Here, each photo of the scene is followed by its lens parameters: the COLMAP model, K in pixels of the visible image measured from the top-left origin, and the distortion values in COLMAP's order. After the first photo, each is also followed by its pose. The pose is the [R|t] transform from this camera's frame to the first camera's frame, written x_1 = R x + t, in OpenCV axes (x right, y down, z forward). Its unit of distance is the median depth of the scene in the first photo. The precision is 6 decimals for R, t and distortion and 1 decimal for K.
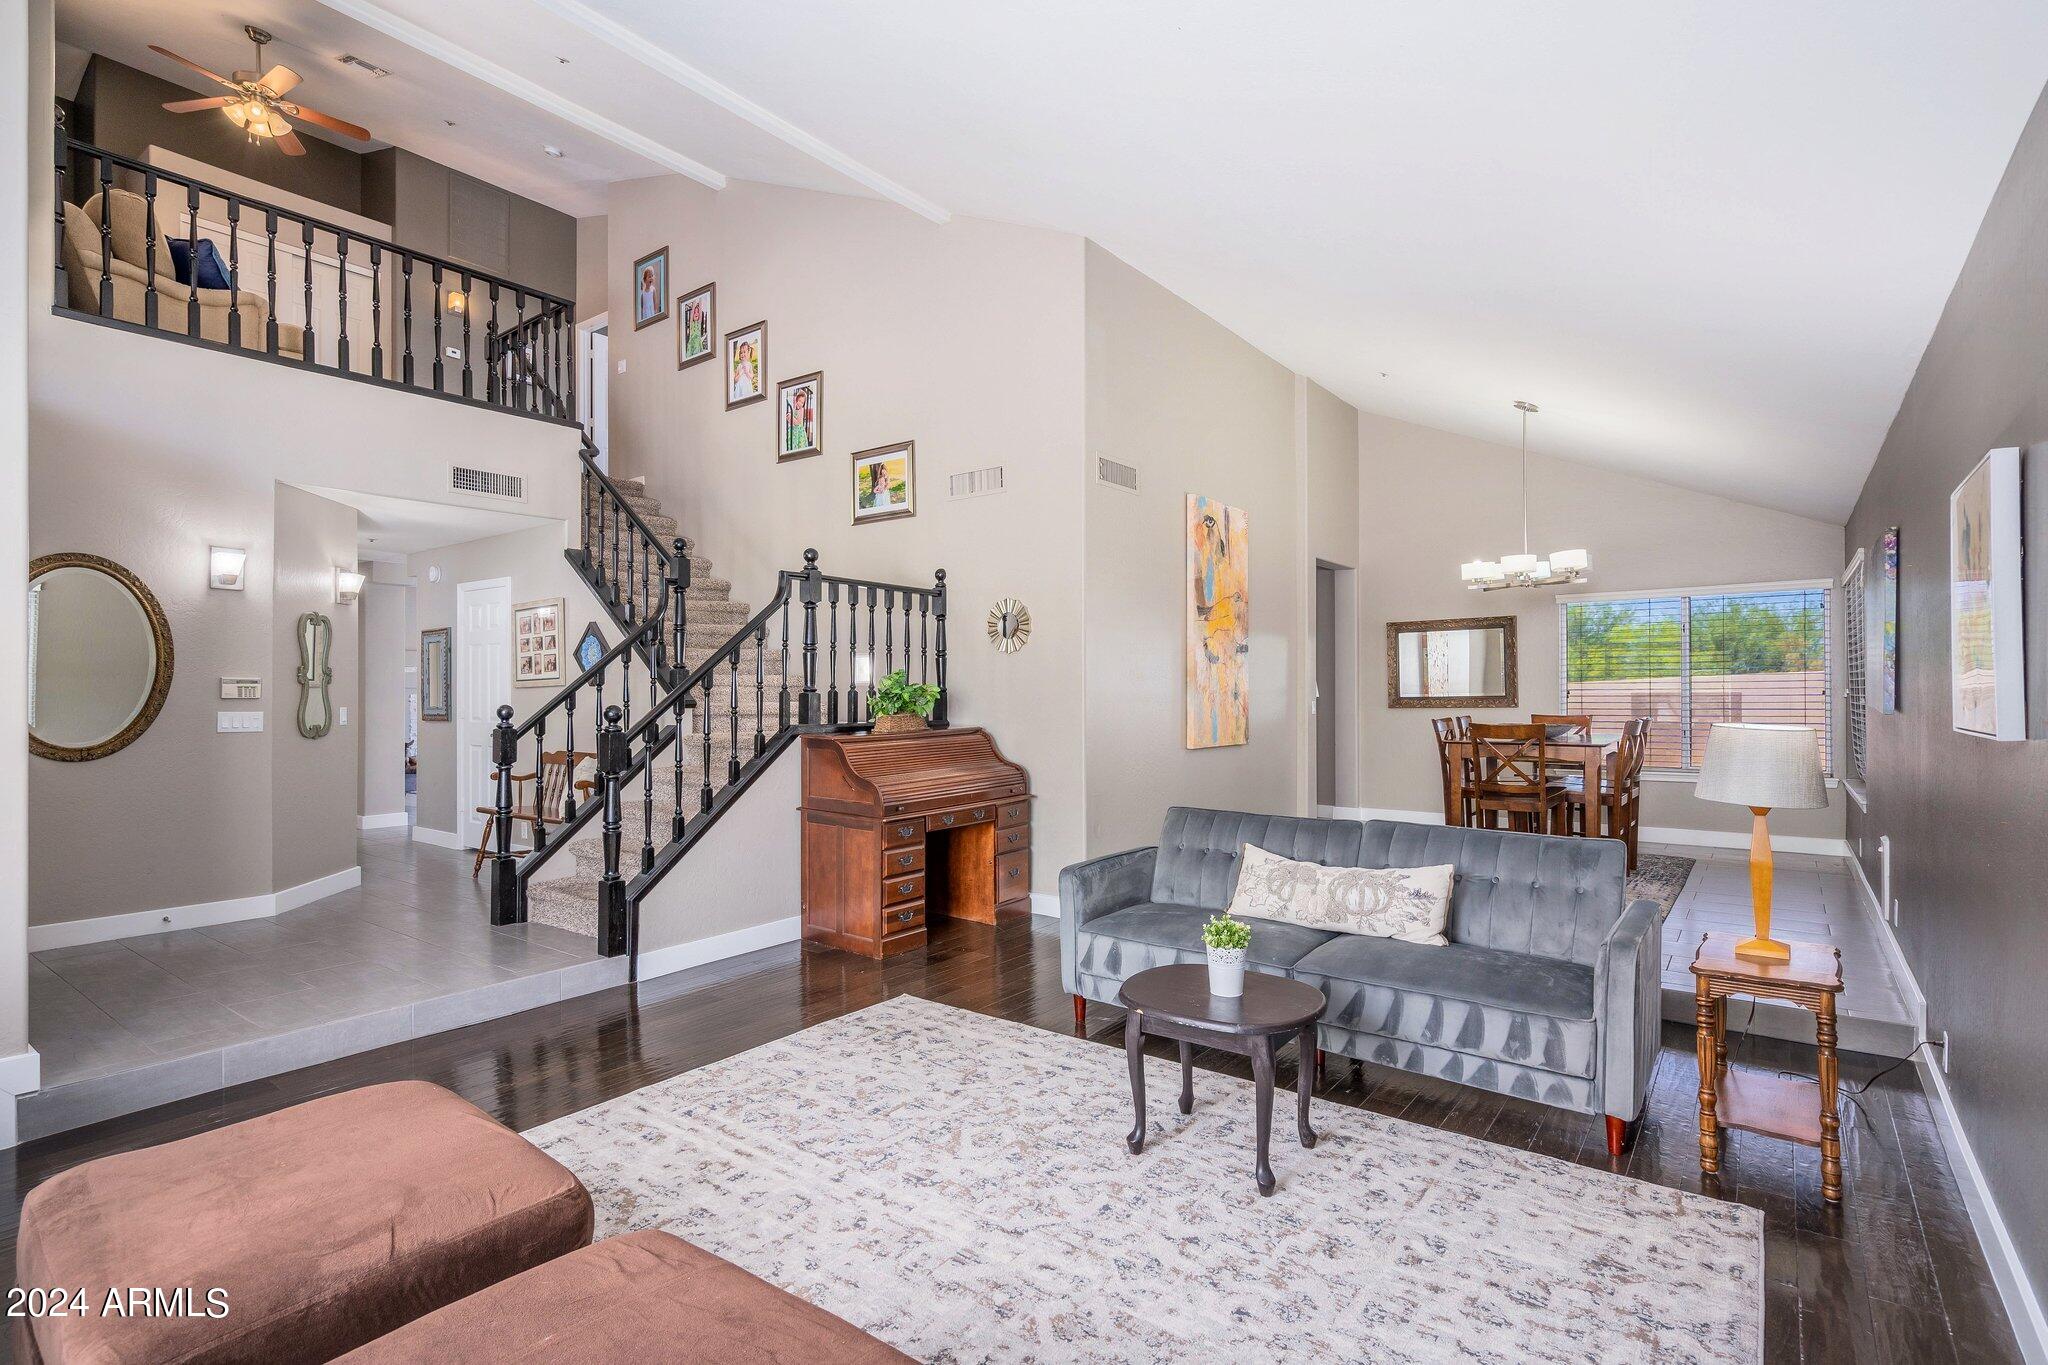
lens RADIAL K [[960.1, 0, 1008.3], [0, 960.1, 690.8], [0, 0, 1]] dist [0.000175, -0.000292]
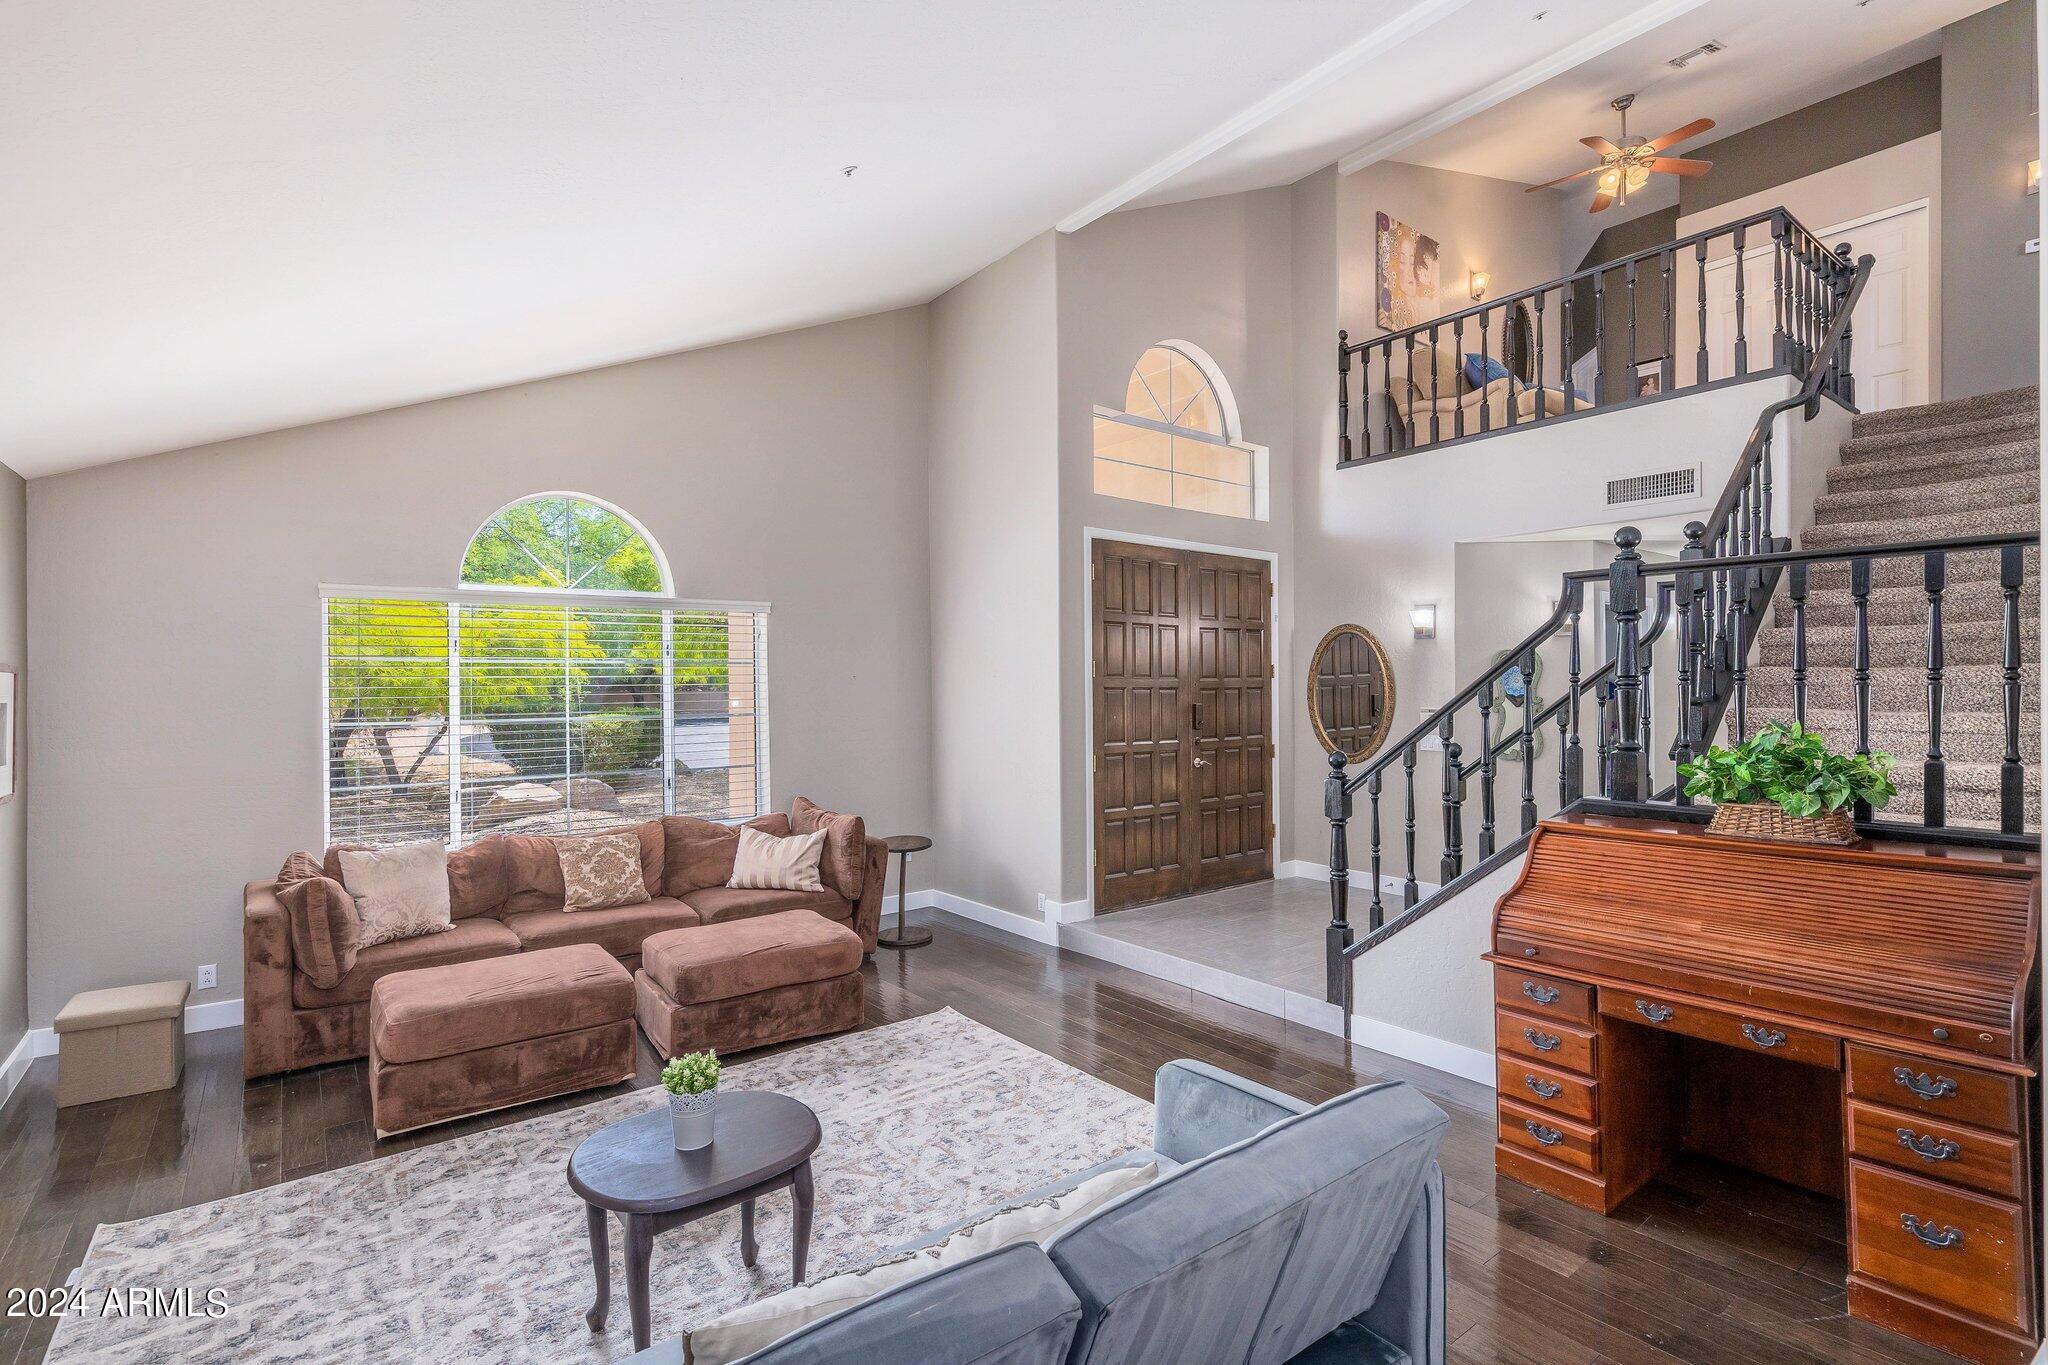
lens RADIAL K [[928.2, 0, 1033.3], [0, 928.2, 679.9], [0, 0, 1]] dist [-0.005092, 0.000753]
pose [[-0.218935, -0.005694, -0.975723, 0.850444], [0.003418, 0.999972, -0.006602, -0.075248], [0.975734, -0.004781, -0.218909, 1.301999]]
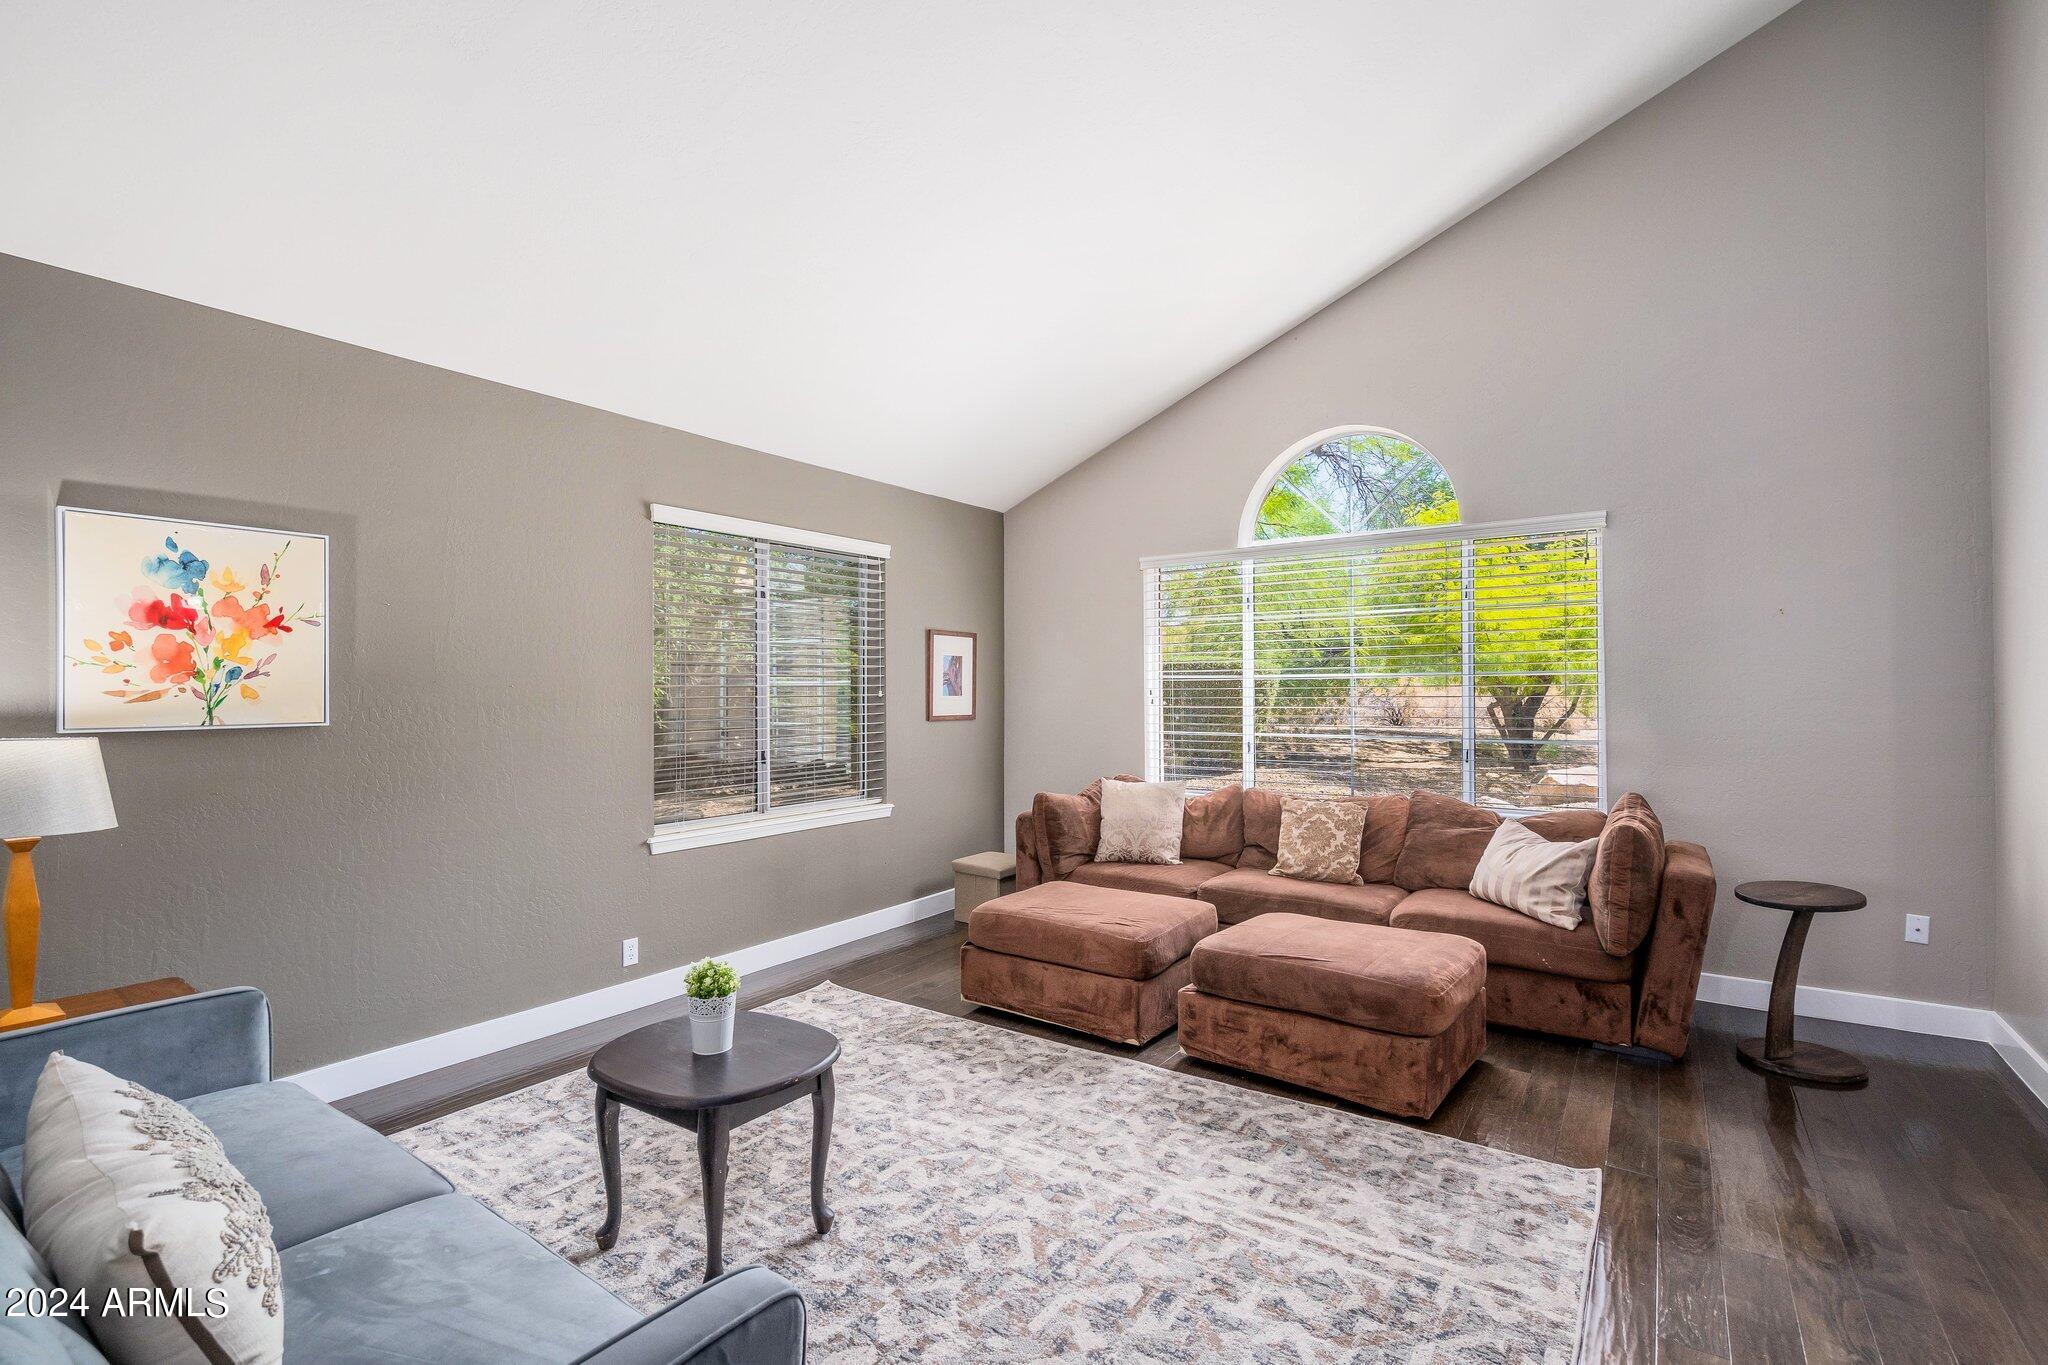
lens RADIAL K [[928.2, 0, 1044.9], [0, 928.2, 685.5], [0, 0, 1]] dist [-0.005092, 0.000753]
pose [[-0.996740, 0.008887, -0.080192, -0.001438], [0.008891, 0.999960, 0.000306, -0.003423], [0.080191, -0.000408, -0.996779, 1.626514]]
